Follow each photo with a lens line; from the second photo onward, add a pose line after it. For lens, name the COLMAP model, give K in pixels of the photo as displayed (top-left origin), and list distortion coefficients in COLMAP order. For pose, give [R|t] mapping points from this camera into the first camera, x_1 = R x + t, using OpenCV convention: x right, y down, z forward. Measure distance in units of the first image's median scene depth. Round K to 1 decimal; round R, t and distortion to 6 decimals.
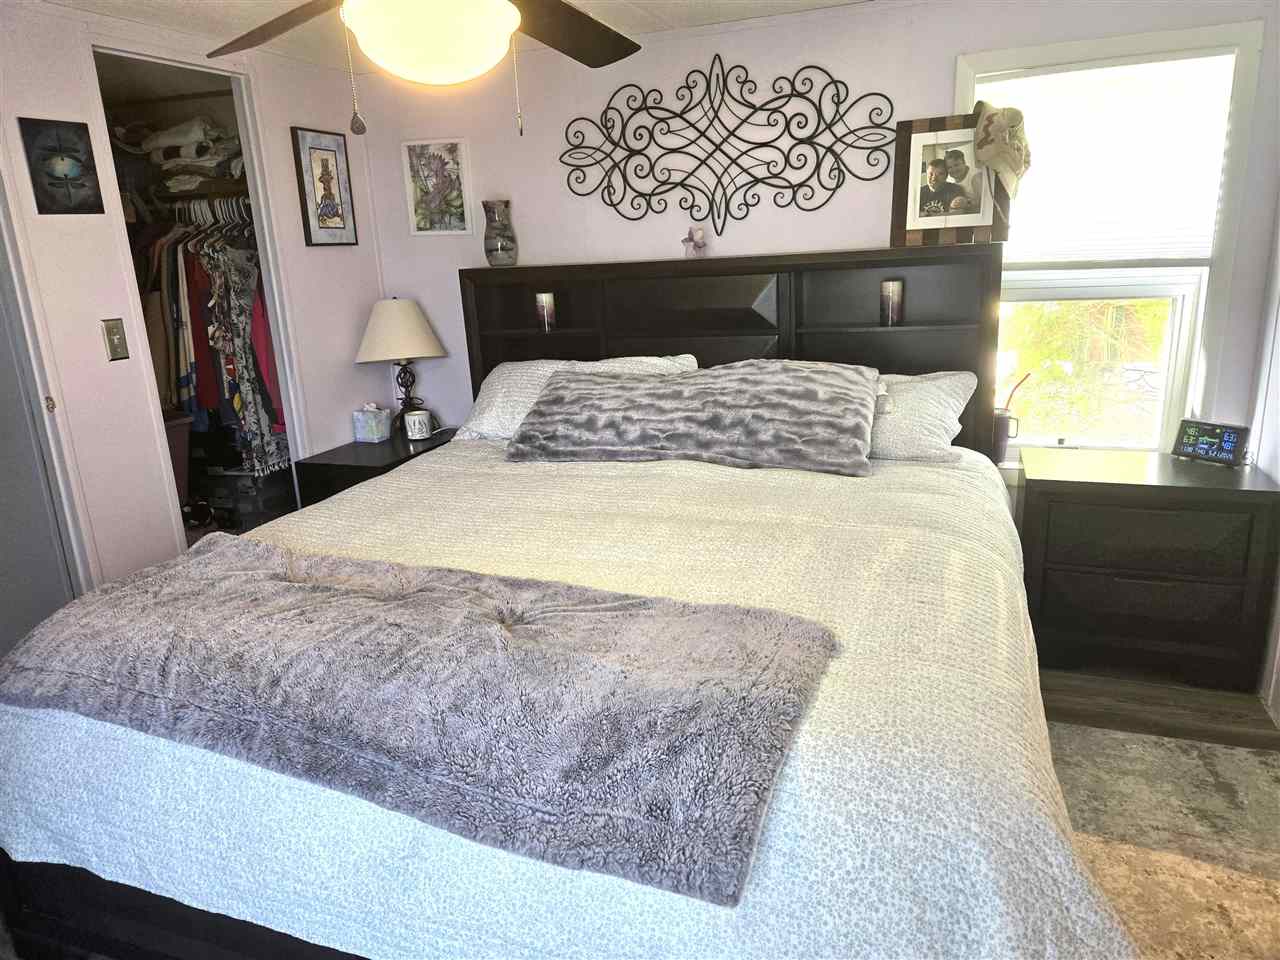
lens RADIAL K [[865.4, 0, 637.0], [0, 865.4, 466.3], [0, 0, 1]] dist [0.069824, -0.058442]
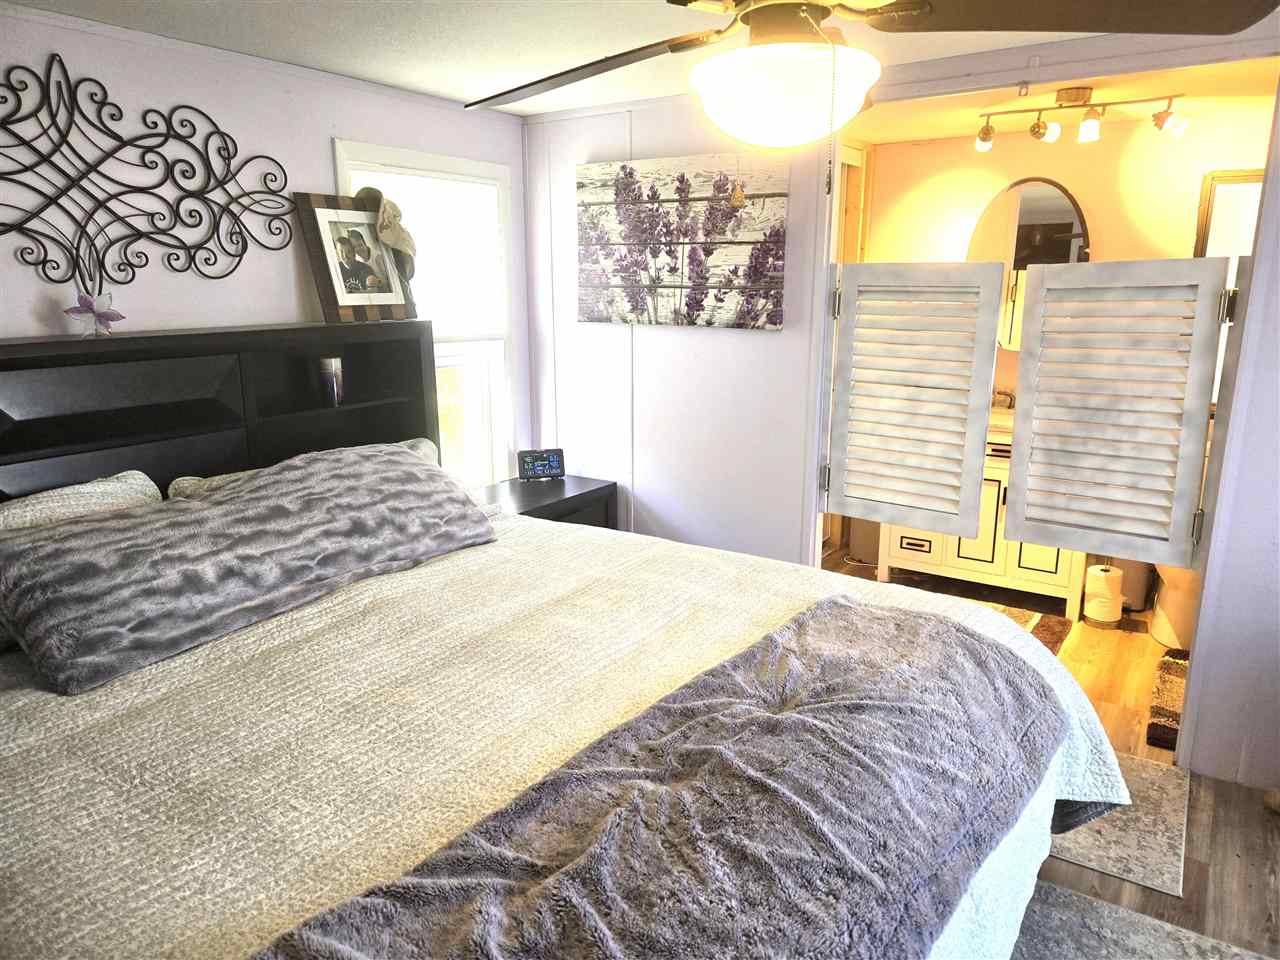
lens RADIAL K [[859.1, 0, 644.8], [0, 859.1, 472.2], [0, 0, 1]] dist [0.081357, -0.072492]
pose [[0.232186, -0.164091, 0.958731, -0.551922], [0.242273, 0.964358, 0.106380, -0.109037], [-0.942016, 0.207575, 0.263665, 0.451412]]
